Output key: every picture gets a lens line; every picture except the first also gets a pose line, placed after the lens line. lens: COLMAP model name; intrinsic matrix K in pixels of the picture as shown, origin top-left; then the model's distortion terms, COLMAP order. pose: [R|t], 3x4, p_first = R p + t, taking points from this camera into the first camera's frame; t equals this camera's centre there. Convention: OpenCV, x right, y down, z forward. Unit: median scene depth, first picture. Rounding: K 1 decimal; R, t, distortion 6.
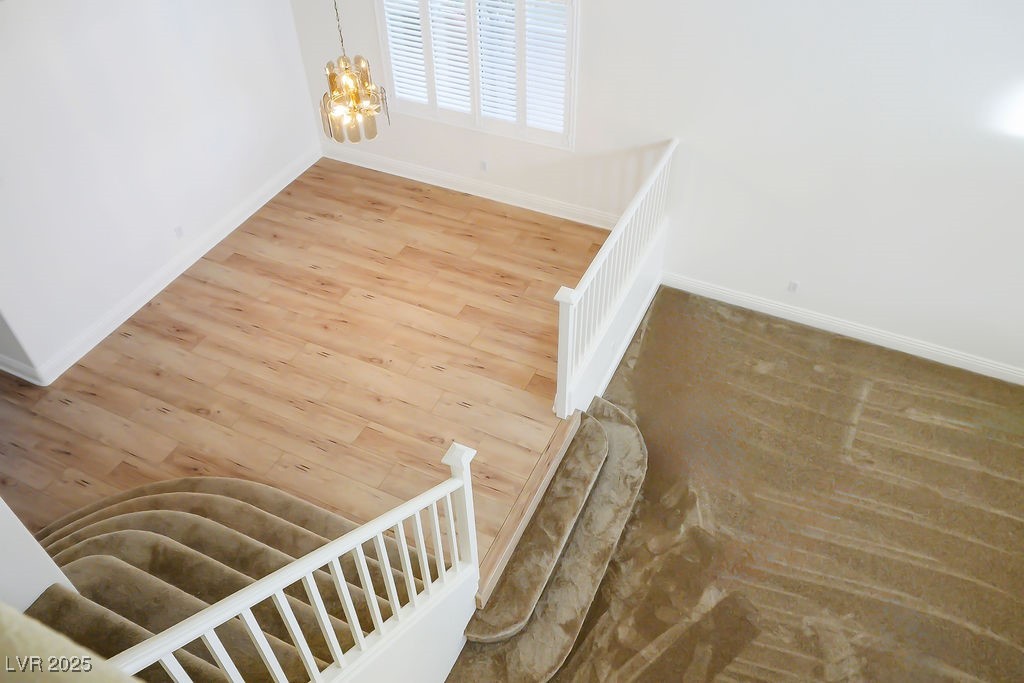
lens RADIAL K [[779.3, 0, 509.5], [0, 779.3, 340.3], [0, 0, 1]] dist [-0.003841, -0.000064]
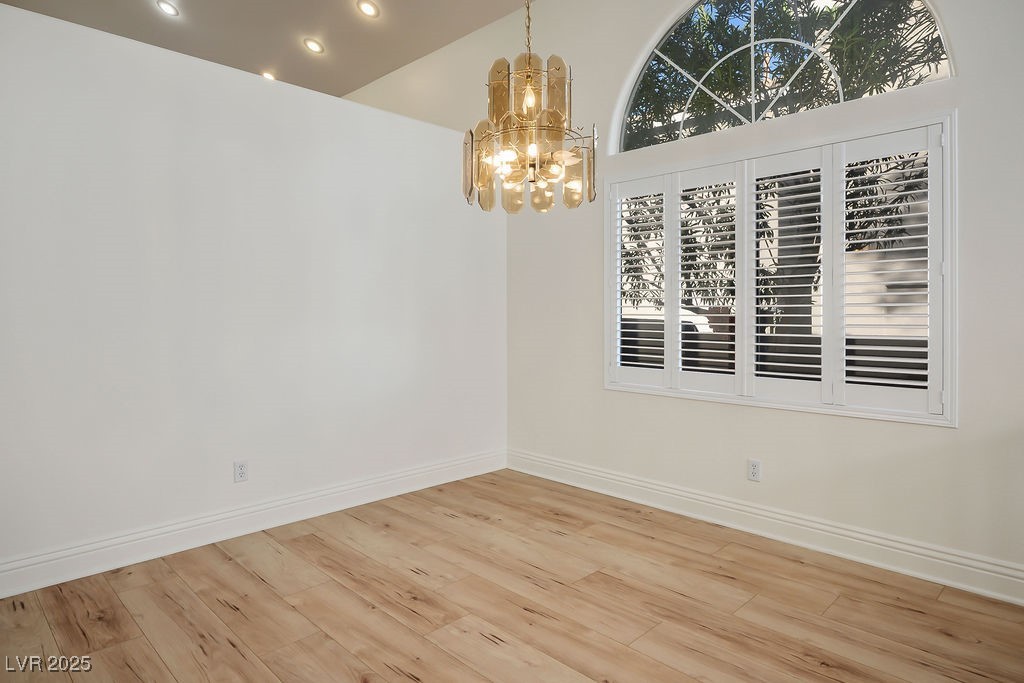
lens RADIAL K [[583.5, 0, 512.1], [0, 583.5, 338.1], [0, 0, 1]] dist [0.002790, 0.001785]
pose [[0.940607, 0.022377, -0.338758, -0.074492], [-0.247657, 0.727740, -0.639579, 0.032955], [0.232216, 0.685488, 0.690059, 0.772565]]
